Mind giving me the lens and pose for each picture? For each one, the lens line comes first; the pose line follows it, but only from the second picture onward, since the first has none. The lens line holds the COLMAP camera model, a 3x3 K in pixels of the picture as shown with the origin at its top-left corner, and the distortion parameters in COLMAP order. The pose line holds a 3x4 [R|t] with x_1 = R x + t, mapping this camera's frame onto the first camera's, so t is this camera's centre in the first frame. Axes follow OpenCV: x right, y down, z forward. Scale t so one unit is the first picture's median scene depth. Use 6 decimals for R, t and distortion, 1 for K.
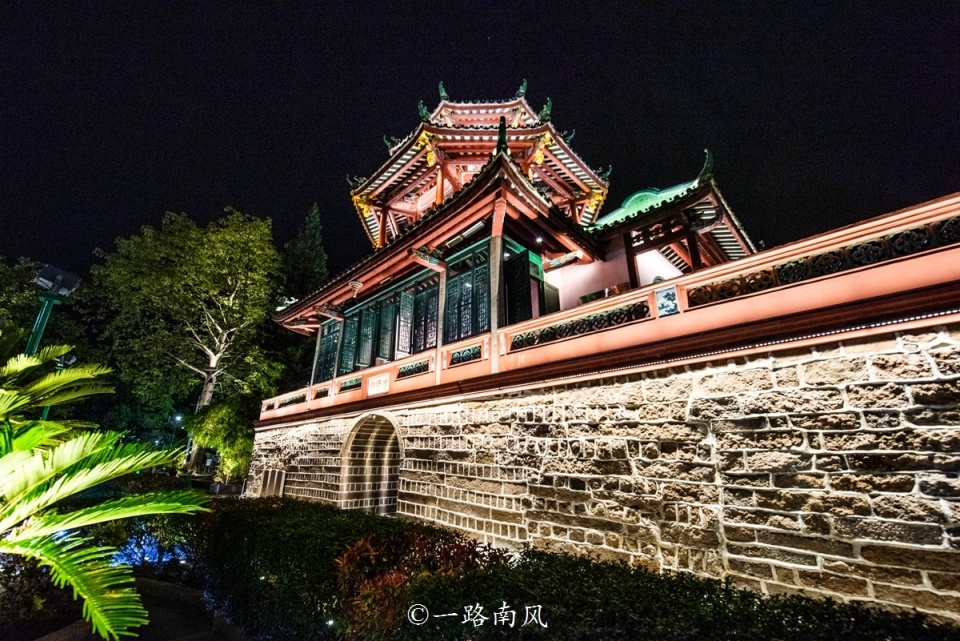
lens RADIAL K [[384.9, 0, 476.9], [0, 384.9, 323.0], [0, 0, 1]] dist [-0.018604, -0.000832]
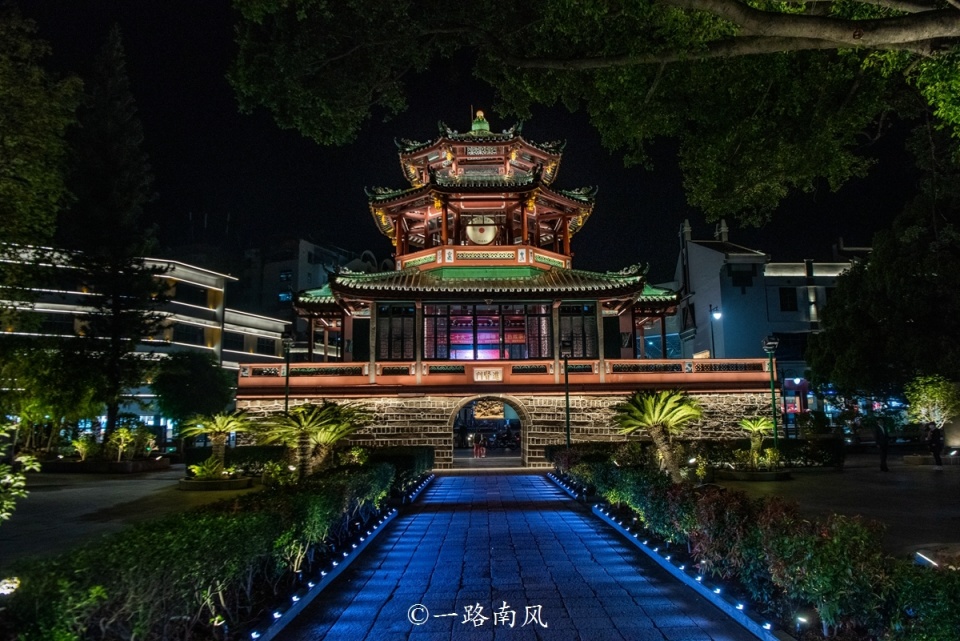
lens RADIAL K [[626.5, 0, 503.7], [0, 626.5, 310.9], [0, 0, 1]] dist [-0.066165, 0.005131]
pose [[0.681132, 0.116164, 0.722887, -2.517712], [-0.233930, 0.970110, 0.064527, -0.292806], [-0.693784, -0.213056, 0.687947, -0.708870]]
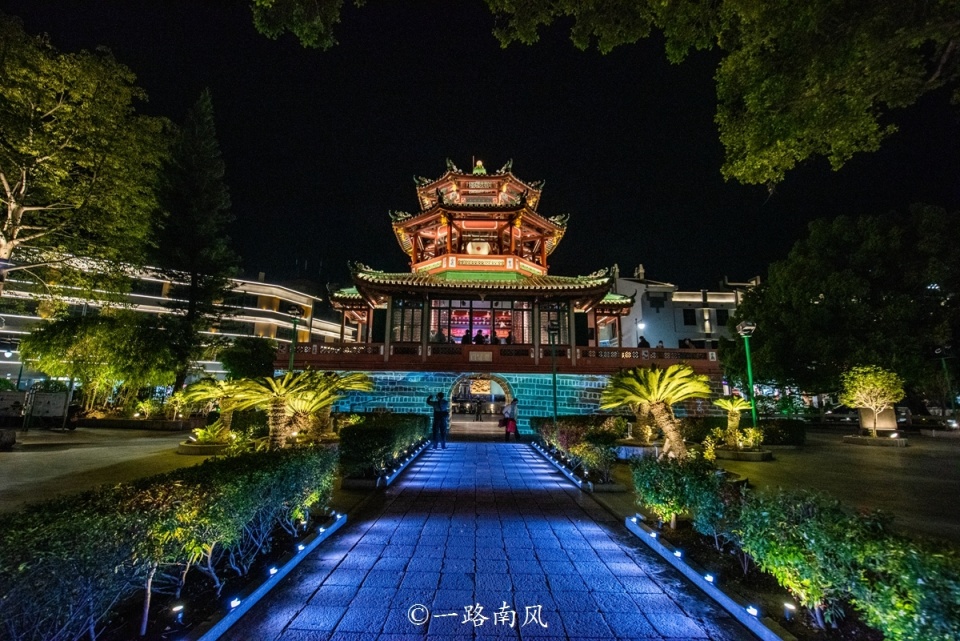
lens RADIAL K [[384.9, 0, 484.5], [0, 384.9, 319.2], [0, 0, 1]] dist [-0.018604, -0.000832]
pose [[0.690415, 0.149484, 0.707801, -1.990917], [-0.257405, 0.965148, 0.047248, -0.111182], [-0.676070, -0.214812, 0.704830, -0.229850]]
